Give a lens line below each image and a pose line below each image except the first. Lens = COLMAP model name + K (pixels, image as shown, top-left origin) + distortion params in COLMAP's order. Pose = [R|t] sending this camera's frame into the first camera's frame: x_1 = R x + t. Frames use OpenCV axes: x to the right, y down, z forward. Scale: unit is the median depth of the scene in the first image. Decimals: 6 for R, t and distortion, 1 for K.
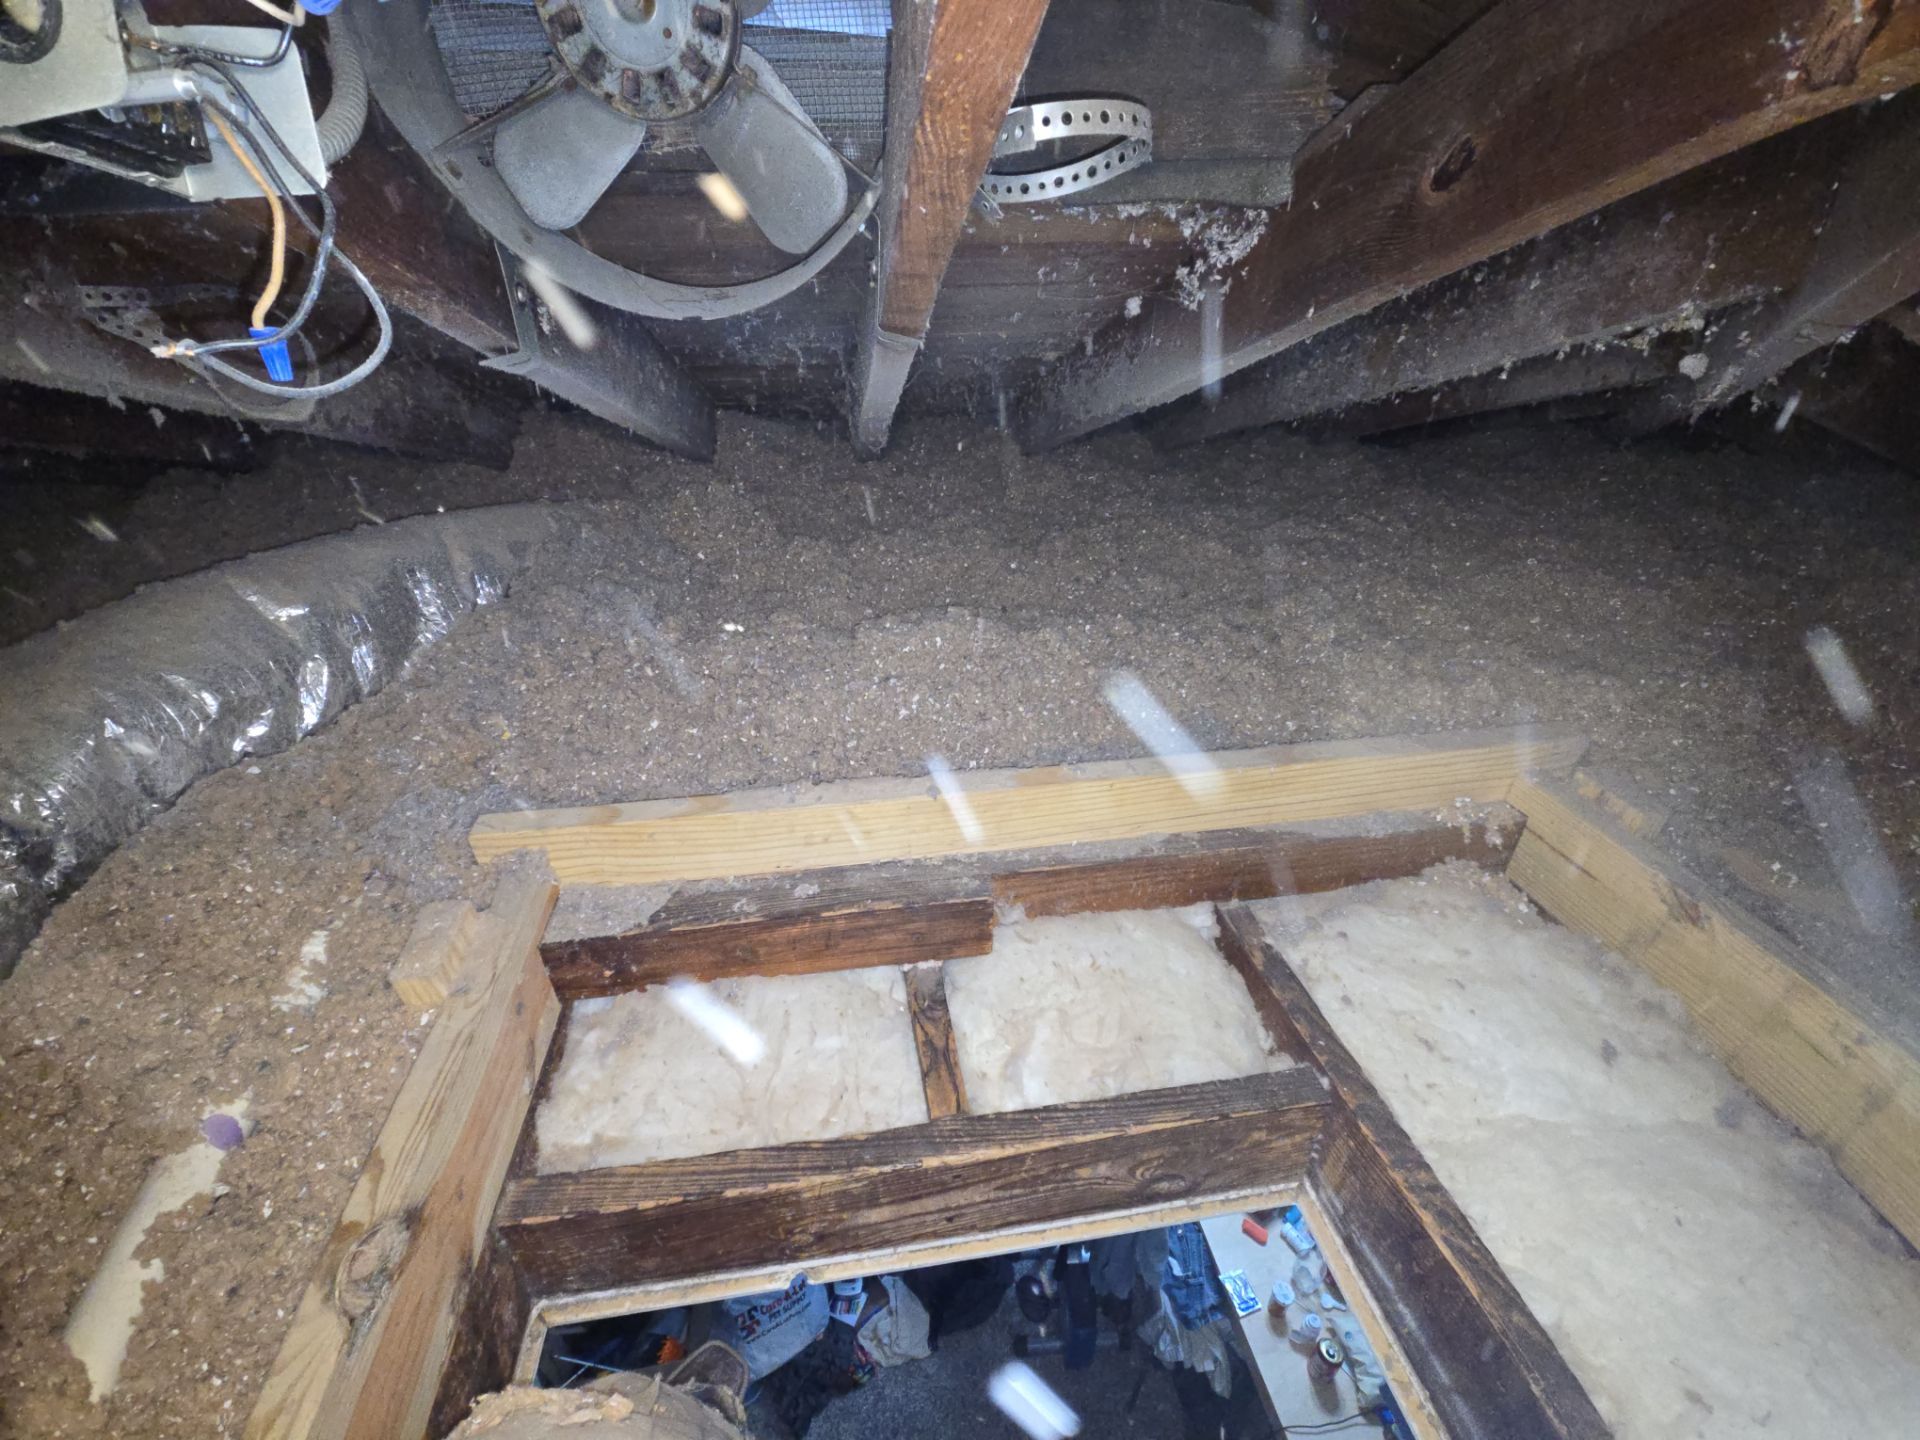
lens RADIAL K [[776.3, 0, 950.7], [0, 776.3, 716.5], [0, 0, 1]] dist [0.026177, -0.016289]
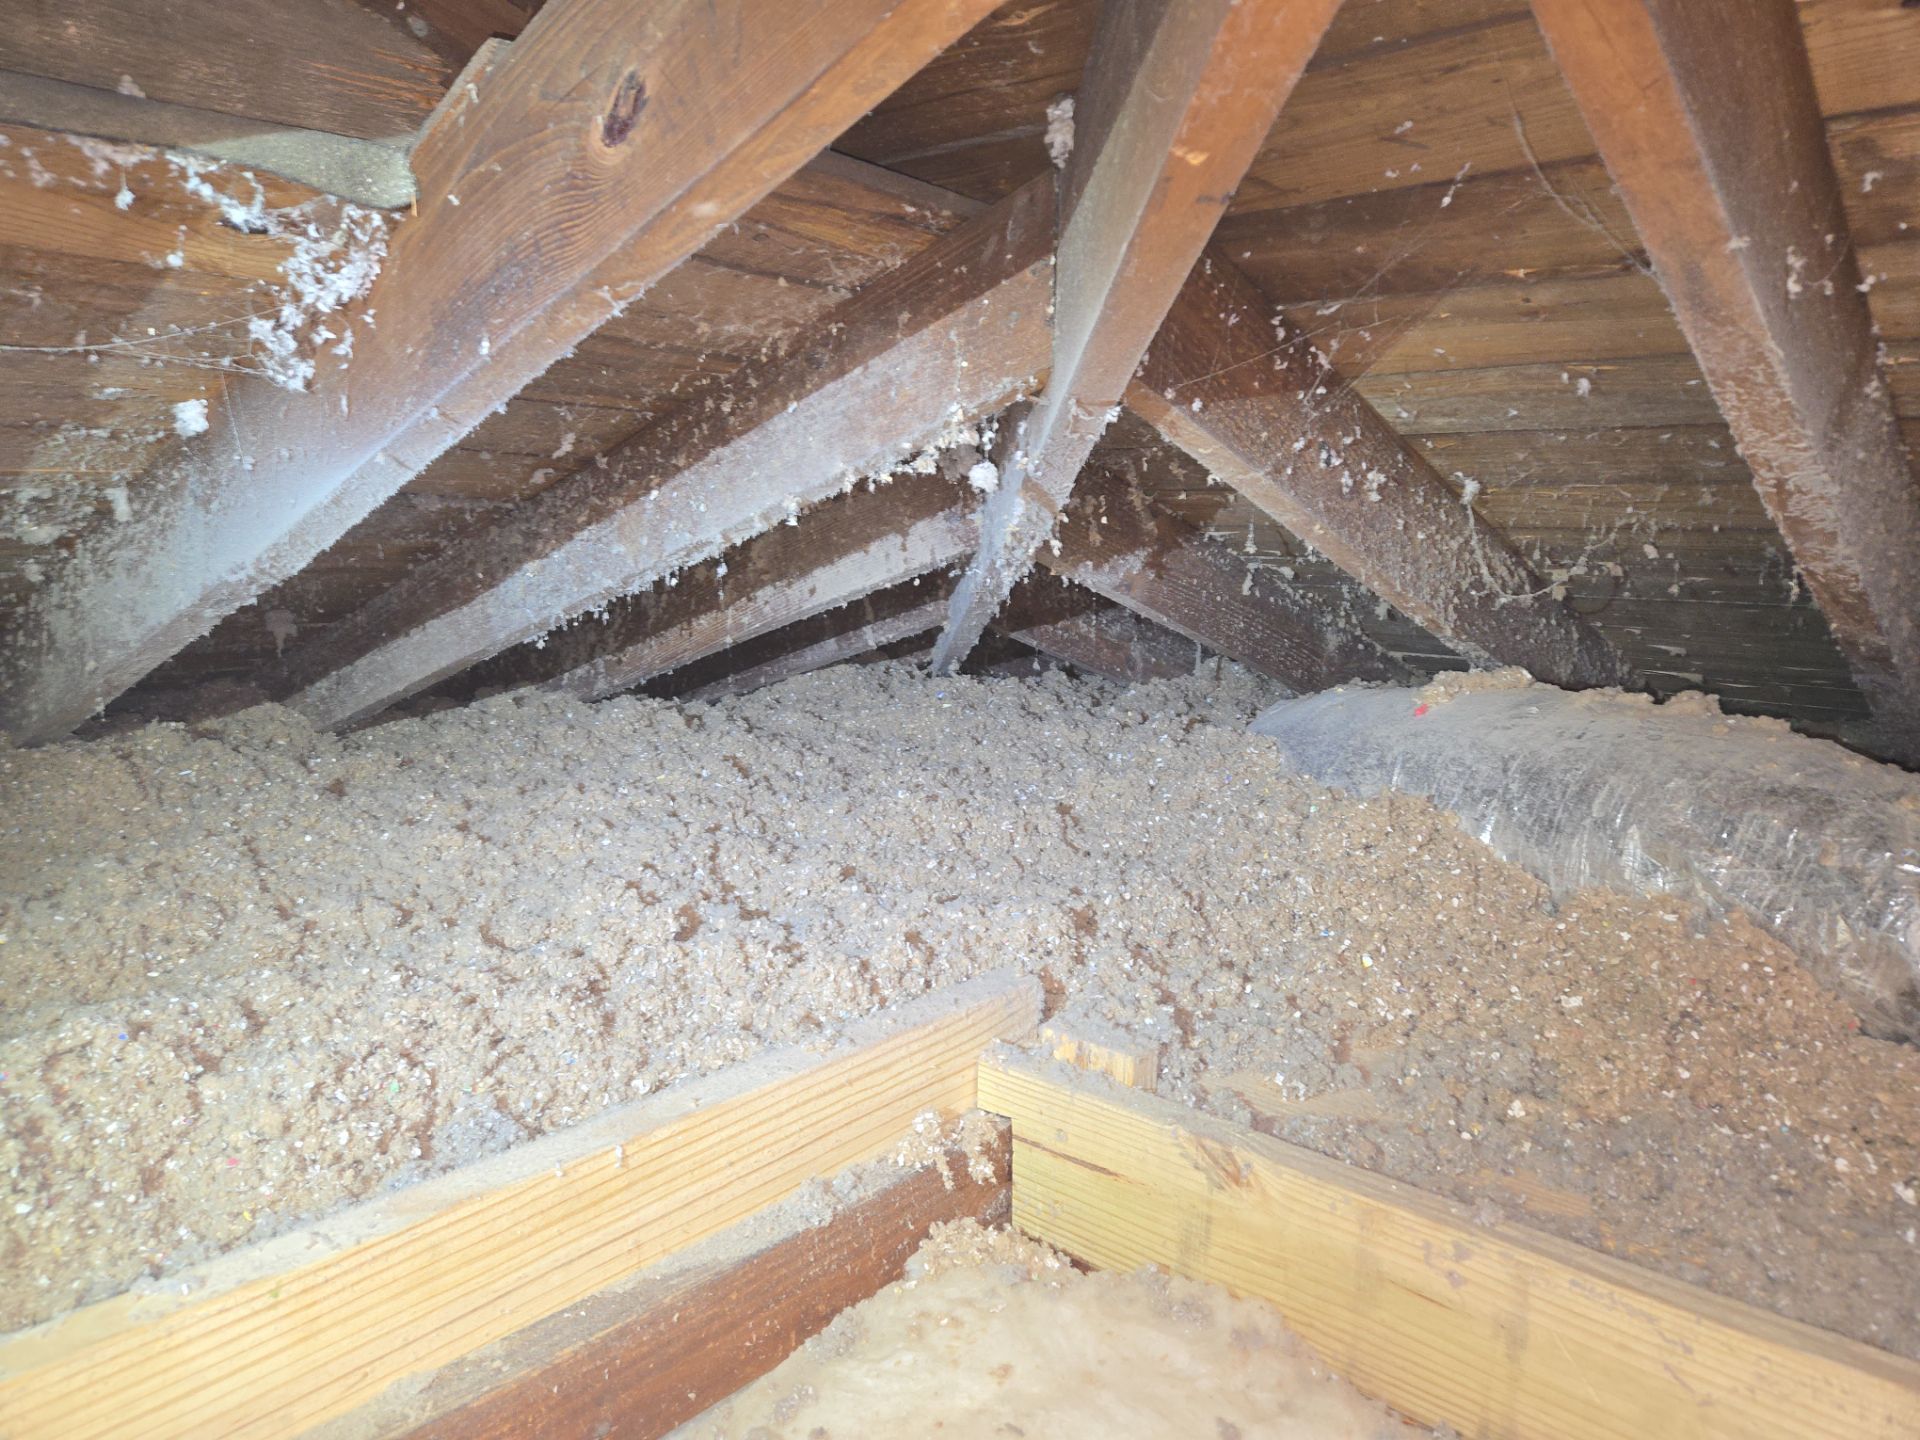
lens RADIAL K [[1279.2, 0, 956.0], [0, 1279.2, 719.9], [0, 0, 1]] dist [0.073586, -0.053425]
pose [[0.772850, -0.073697, 0.630295, 0.065572], [0.307077, 0.912634, -0.269821, 0.111819], [-0.555344, 0.402080, 0.727959, 0.135927]]
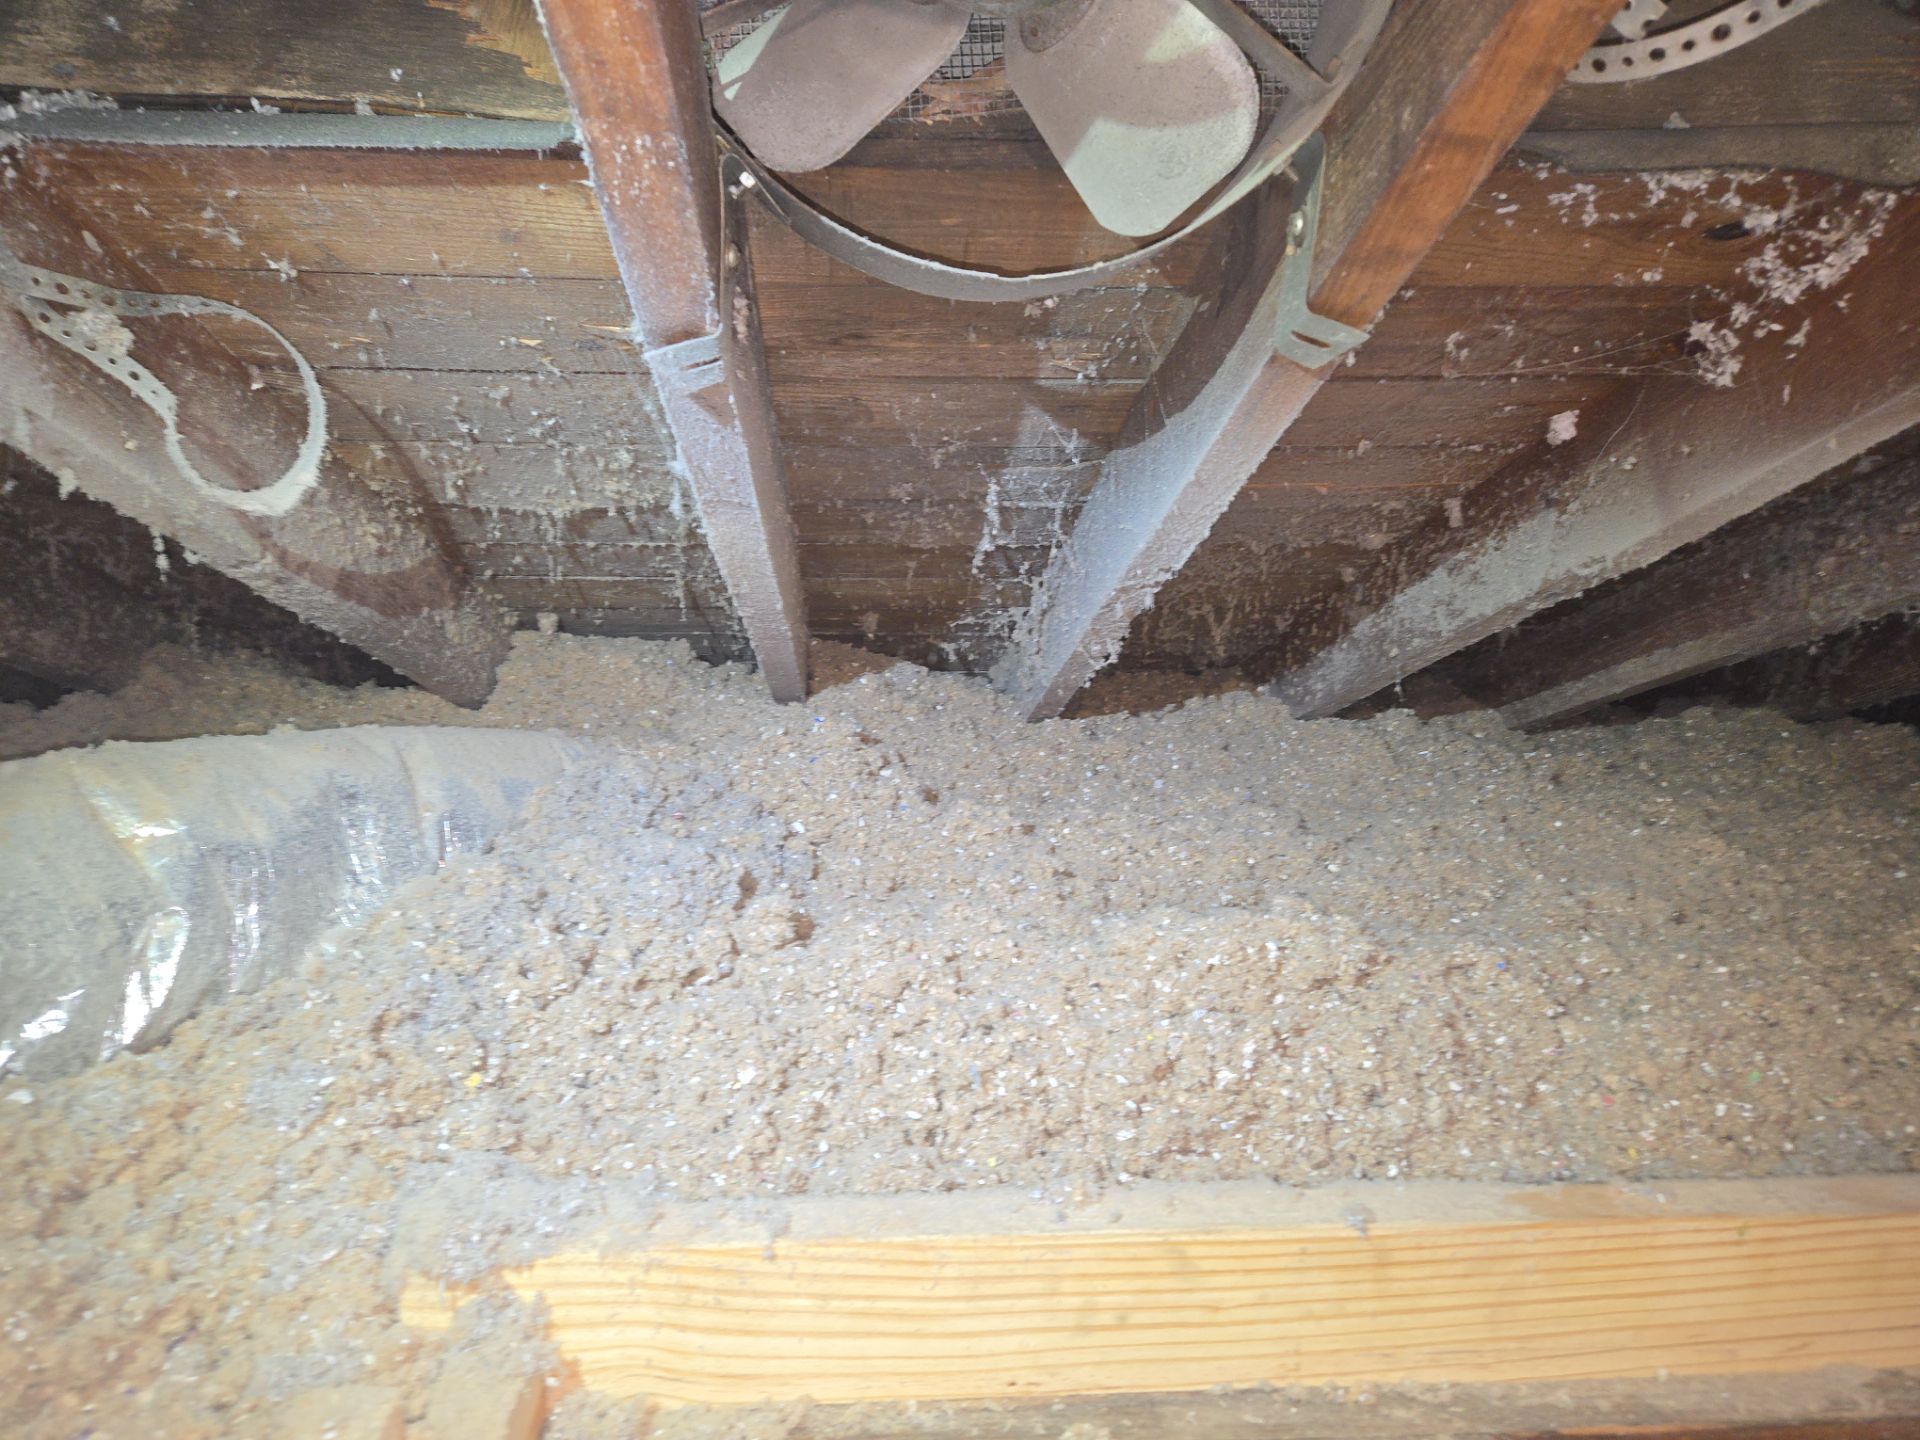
lens RADIAL K [[1279.2, 0, 956.0], [0, 1279.2, 719.9], [0, 0, 1]] dist [0.073586, -0.053425]
pose [[0.997034, 0.015074, -0.075468, -0.201935], [-0.043303, 0.920547, -0.388223, 0.132136], [0.063619, 0.390340, 0.918470, 0.149699]]
